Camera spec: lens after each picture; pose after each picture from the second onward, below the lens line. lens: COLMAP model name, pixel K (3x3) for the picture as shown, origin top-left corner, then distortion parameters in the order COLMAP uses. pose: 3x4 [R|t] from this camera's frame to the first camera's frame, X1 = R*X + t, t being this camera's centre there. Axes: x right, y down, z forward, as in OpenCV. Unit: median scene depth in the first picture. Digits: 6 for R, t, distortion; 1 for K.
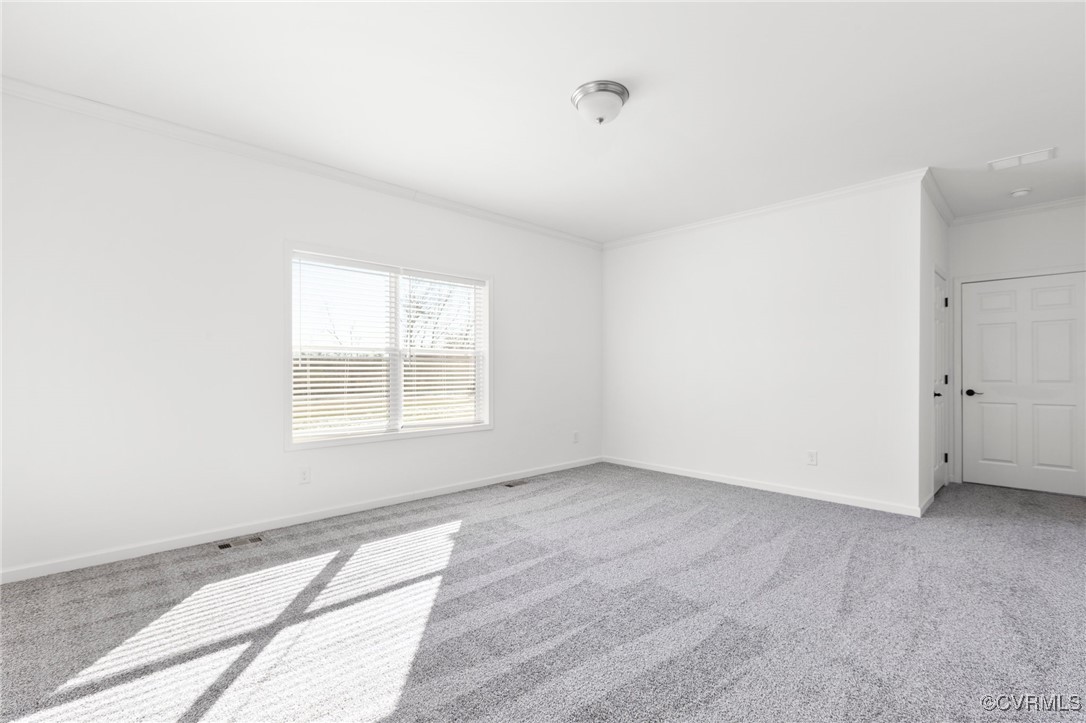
lens RADIAL K [[487.5, 0, 534.9], [0, 487.5, 362.2], [0, 0, 1]] dist [-0.001014, -0.000198]
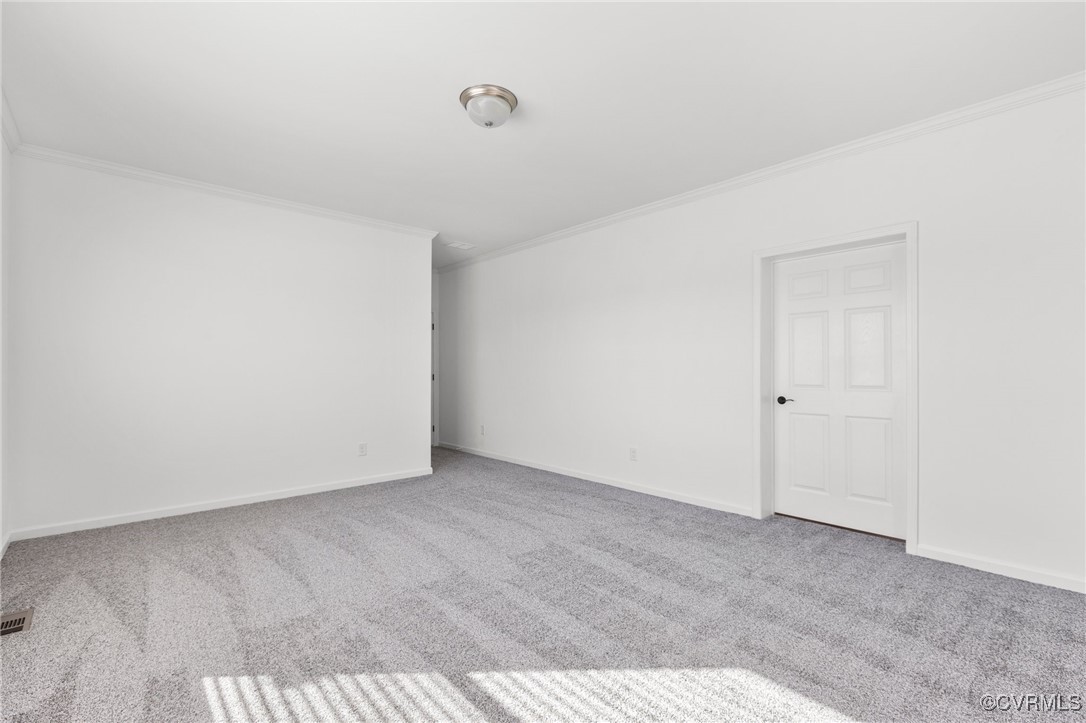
lens RADIAL K [[487.5, 0, 534.9], [0, 487.5, 362.2], [0, 0, 1]] dist [-0.001014, -0.000198]
pose [[0.018503, 0.018160, 0.999664, -0.685551], [-0.012864, 0.999757, -0.017924, 0.007563], [-0.999746, -0.012528, 0.018732, 0.689795]]
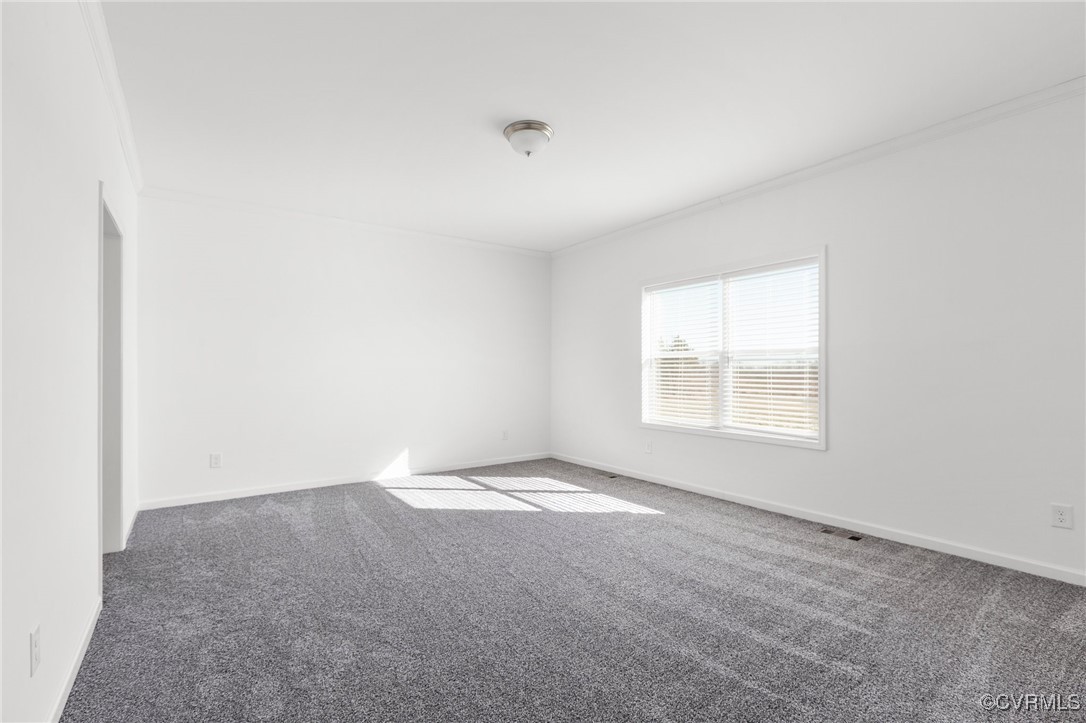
lens RADIAL K [[487.5, 0, 534.9], [0, 487.5, 362.2], [0, 0, 1]] dist [-0.001014, -0.000198]
pose [[-0.126644, -0.012094, -0.991875, 0.989898], [0.014213, 0.999801, -0.014005, 0.005428], [0.991846, -0.015872, -0.126447, 0.902991]]
